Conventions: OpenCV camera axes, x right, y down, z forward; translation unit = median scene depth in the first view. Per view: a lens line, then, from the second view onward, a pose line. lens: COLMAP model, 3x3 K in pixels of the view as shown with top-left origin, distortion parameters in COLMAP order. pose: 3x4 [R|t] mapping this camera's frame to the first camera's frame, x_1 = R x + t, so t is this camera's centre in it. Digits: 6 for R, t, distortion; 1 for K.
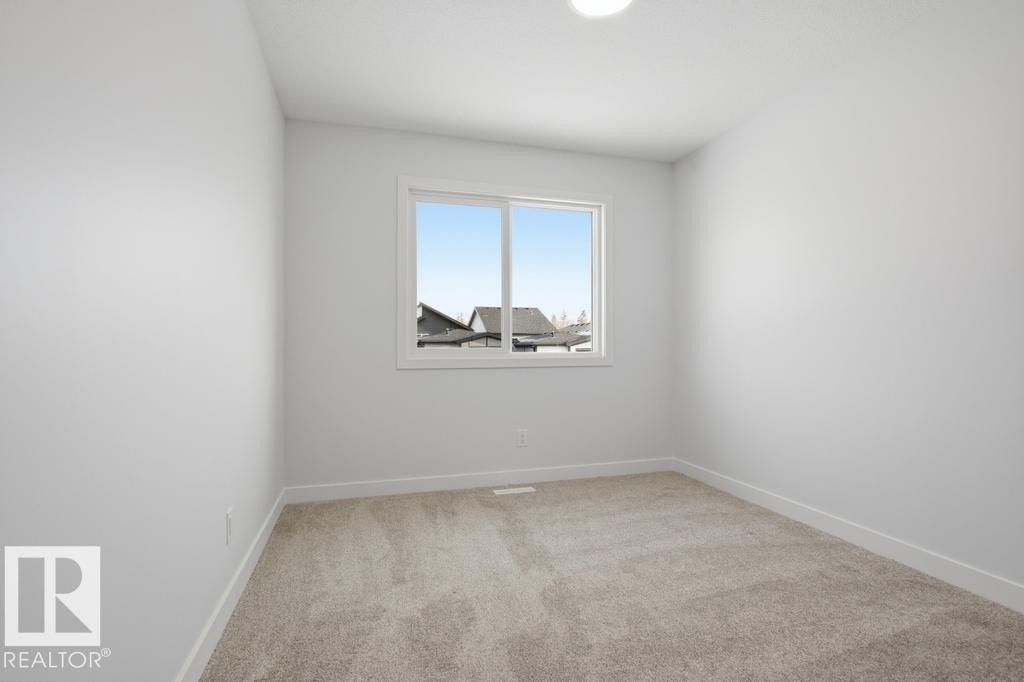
lens RADIAL K [[505.6, 0, 515.8], [0, 505.6, 344.2], [0, 0, 1]] dist [0.000338, 0.000007]
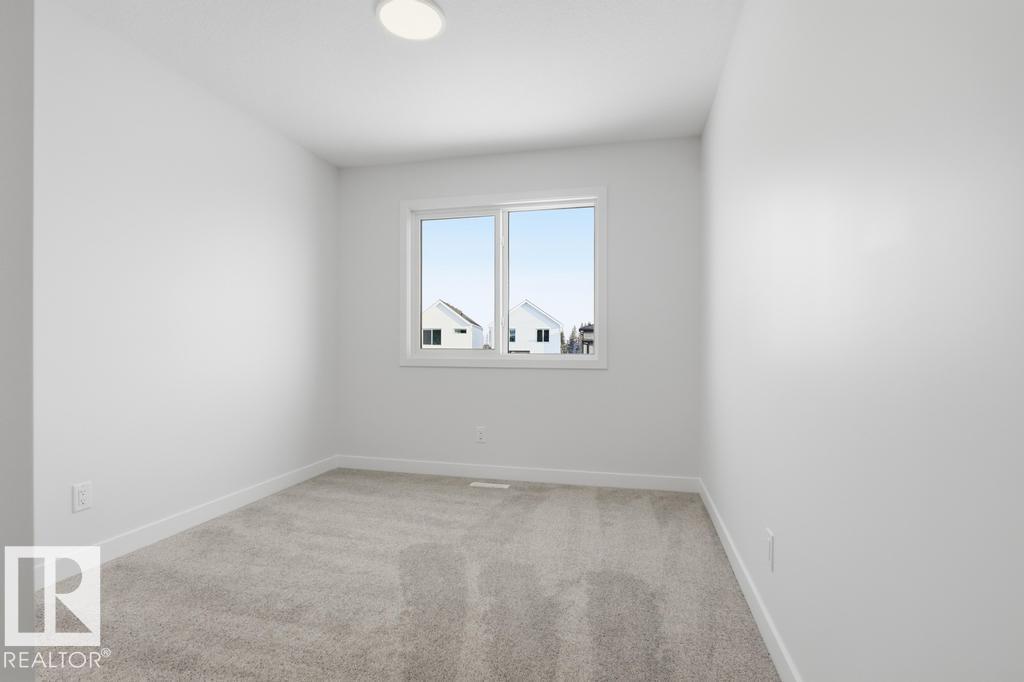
lens RADIAL K [[505.6, 0, 517.0], [0, 505.6, 338.0], [0, 0, 1]] dist [0.000338, 0.000007]
pose [[0.861083, 0.000248, -0.508465, 0.550330], [-0.002574, 0.999989, -0.003872, -0.011148], [0.508459, 0.004643, 0.861074, 0.117324]]
